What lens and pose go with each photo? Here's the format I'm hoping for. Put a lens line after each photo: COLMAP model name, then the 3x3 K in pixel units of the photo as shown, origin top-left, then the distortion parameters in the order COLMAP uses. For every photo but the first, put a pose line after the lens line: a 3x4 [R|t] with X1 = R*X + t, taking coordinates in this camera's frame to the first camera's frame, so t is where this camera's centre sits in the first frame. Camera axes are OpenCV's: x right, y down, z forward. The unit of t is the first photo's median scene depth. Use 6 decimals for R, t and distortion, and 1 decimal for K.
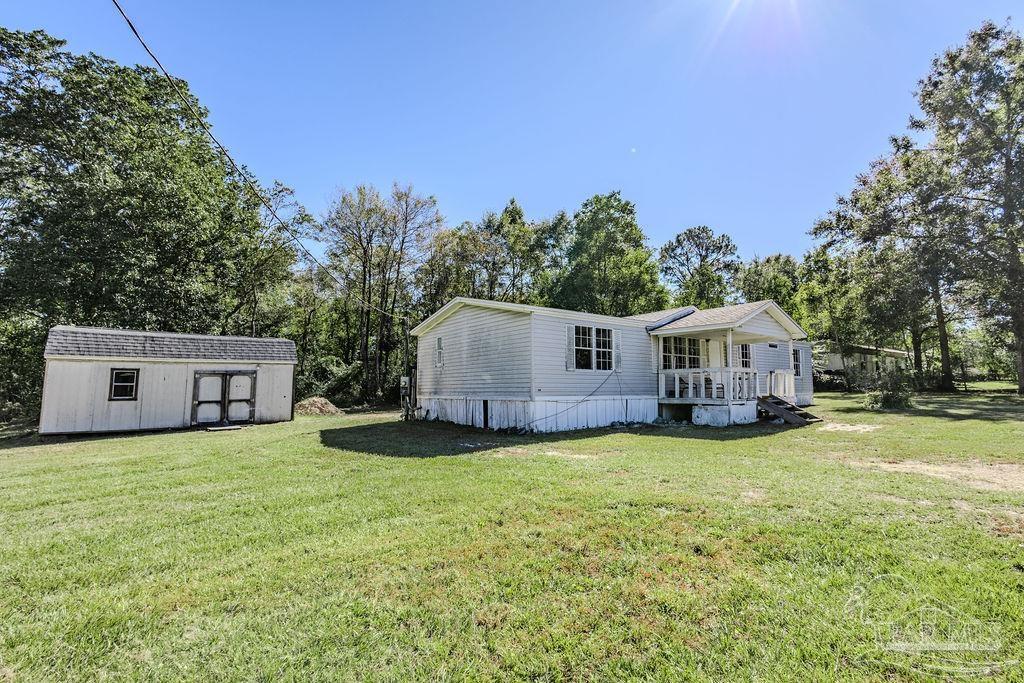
lens RADIAL K [[472.1, 0, 513.7], [0, 472.1, 340.0], [0, 0, 1]] dist [0.018299, -0.004971]
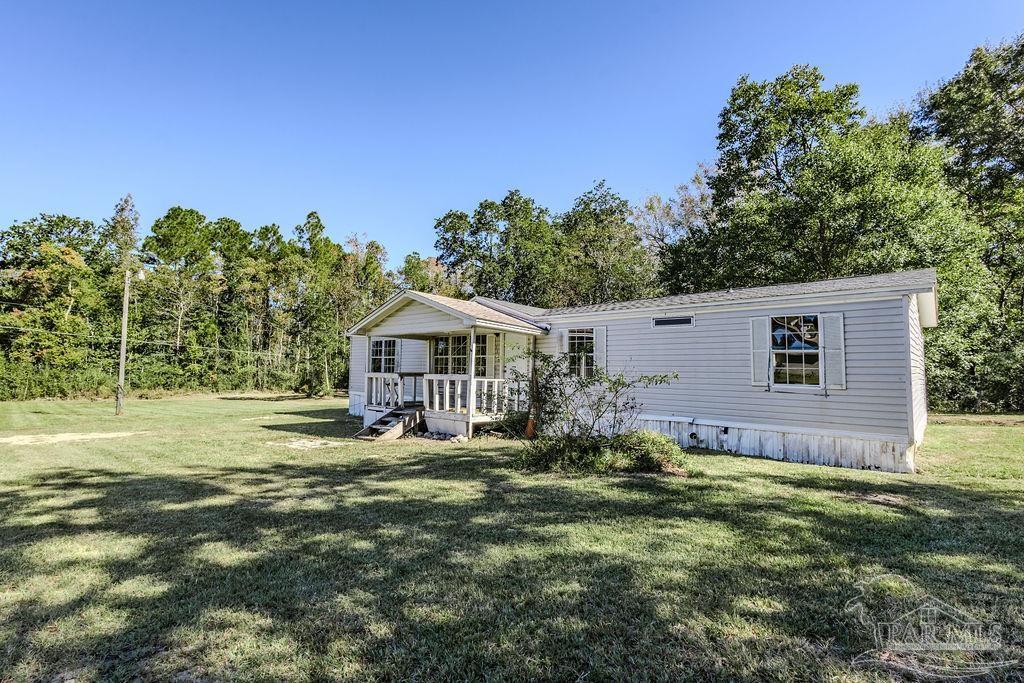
lens RADIAL K [[472.1, 0, 508.6], [0, 472.1, 343.4], [0, 0, 1]] dist [0.018299, -0.004971]
pose [[0.179688, -0.052891, -0.982301, 1.210509], [0.086859, 0.995507, -0.037713, 0.048052], [0.979882, -0.078545, 0.183474, 0.894566]]
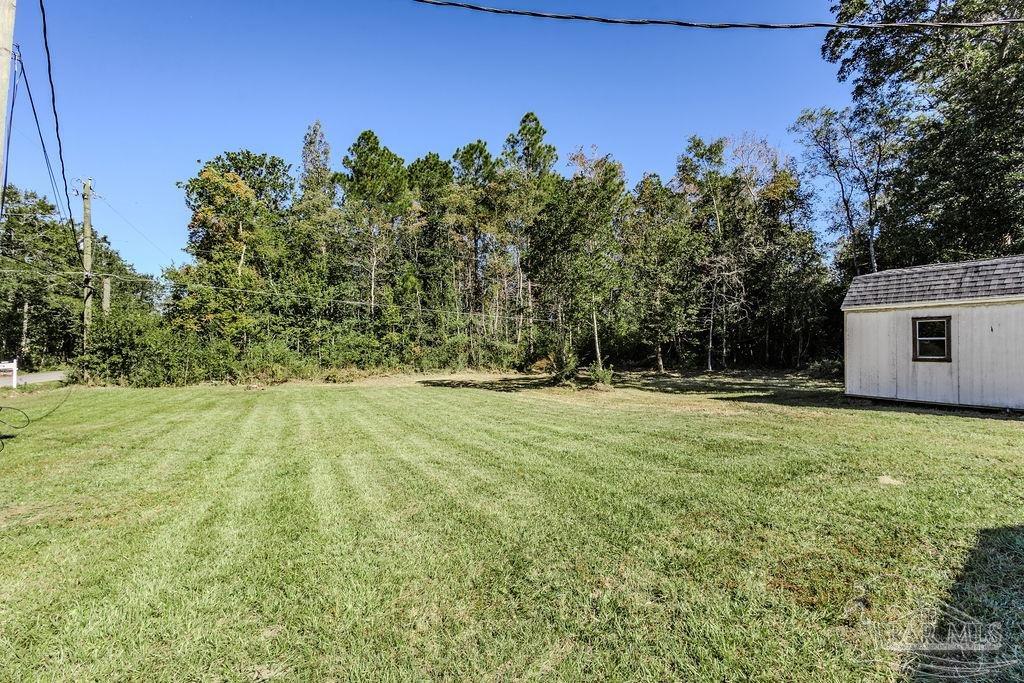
lens RADIAL K [[472.1, 0, 510.0], [0, 472.1, 340.7], [0, 0, 1]] dist [0.018299, -0.004971]
pose [[-0.197227, -0.004274, -0.980348, 0.011736], [0.106916, 0.993932, -0.025843, 0.041278], [0.974510, -0.109912, -0.195574, 0.466540]]
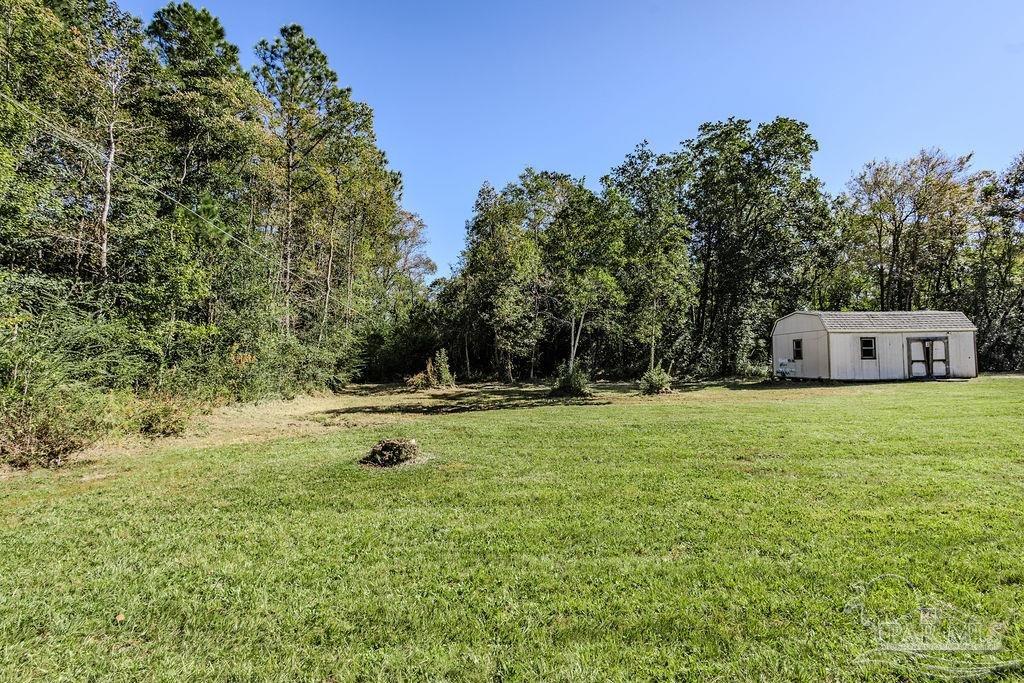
lens RADIAL K [[472.1, 0, 509.5], [0, 472.1, 343.5], [0, 0, 1]] dist [0.018299, -0.004971]
pose [[0.801829, -0.030003, -0.596800, -0.738982], [0.064579, 0.997240, 0.036630, -0.041294], [0.594054, -0.067911, 0.801554, -0.734997]]
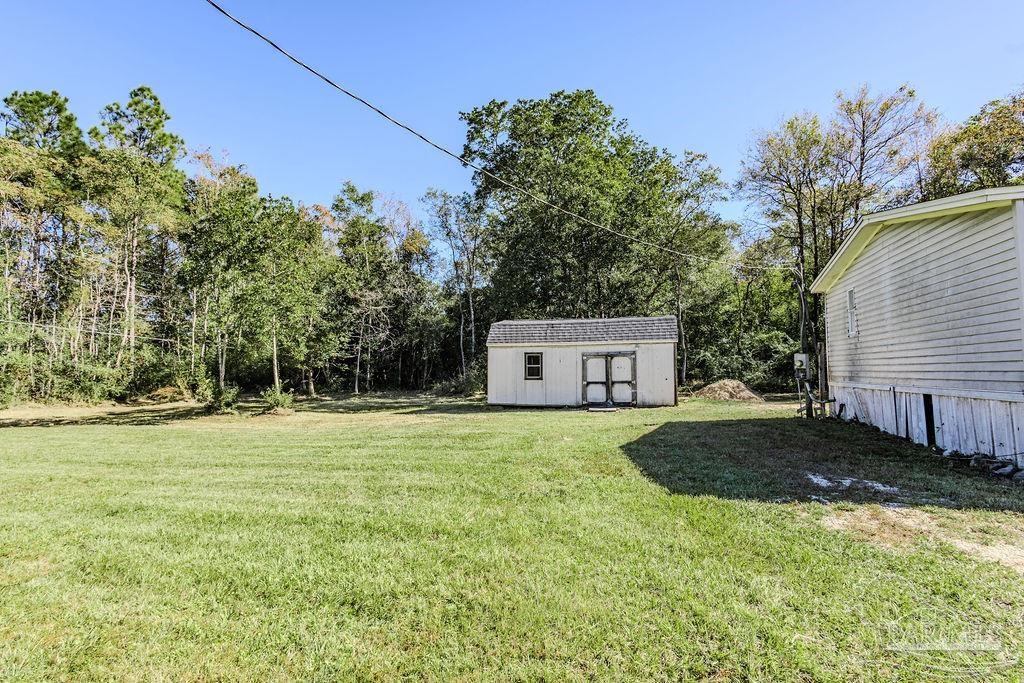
lens RADIAL K [[472.1, 0, 510.9], [0, 472.1, 337.6], [0, 0, 1]] dist [0.018299, -0.004971]
pose [[0.570657, -0.052360, -0.819517, 0.096378], [0.082522, 0.996570, -0.006210, 0.023269], [0.817031, -0.064085, 0.573021, 0.261532]]
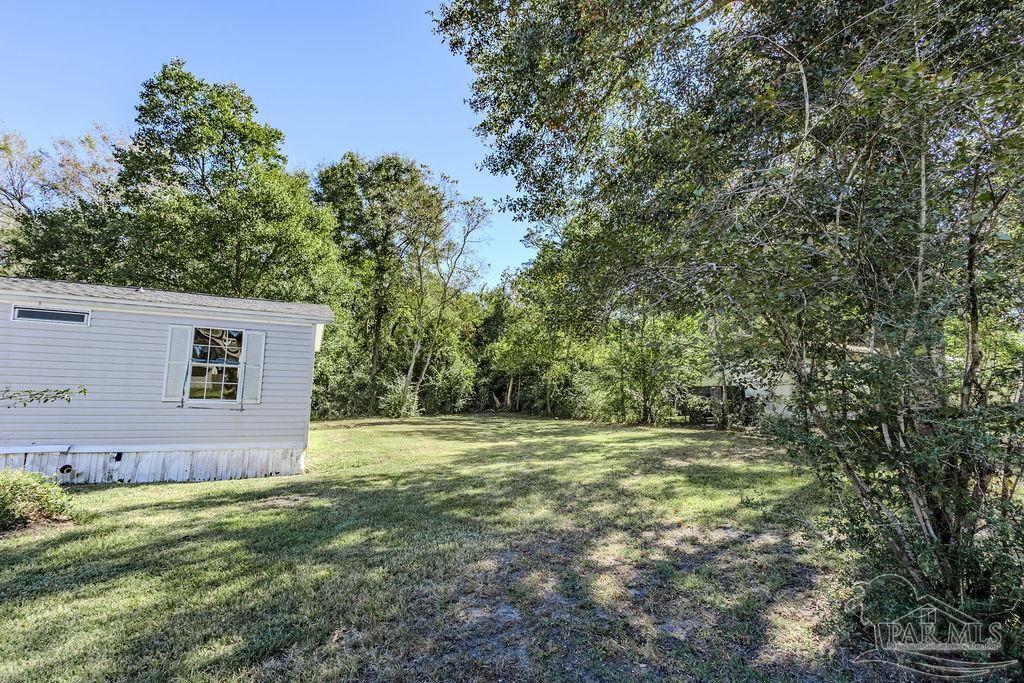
lens RADIAL K [[472.1, 0, 512.7], [0, 472.1, 342.8], [0, 0, 1]] dist [0.018299, -0.004971]
pose [[0.971963, -0.001383, -0.235129, 1.182553], [-0.002133, 0.999890, -0.014701, 0.047113], [0.235123, 0.014790, 0.971853, 0.879230]]
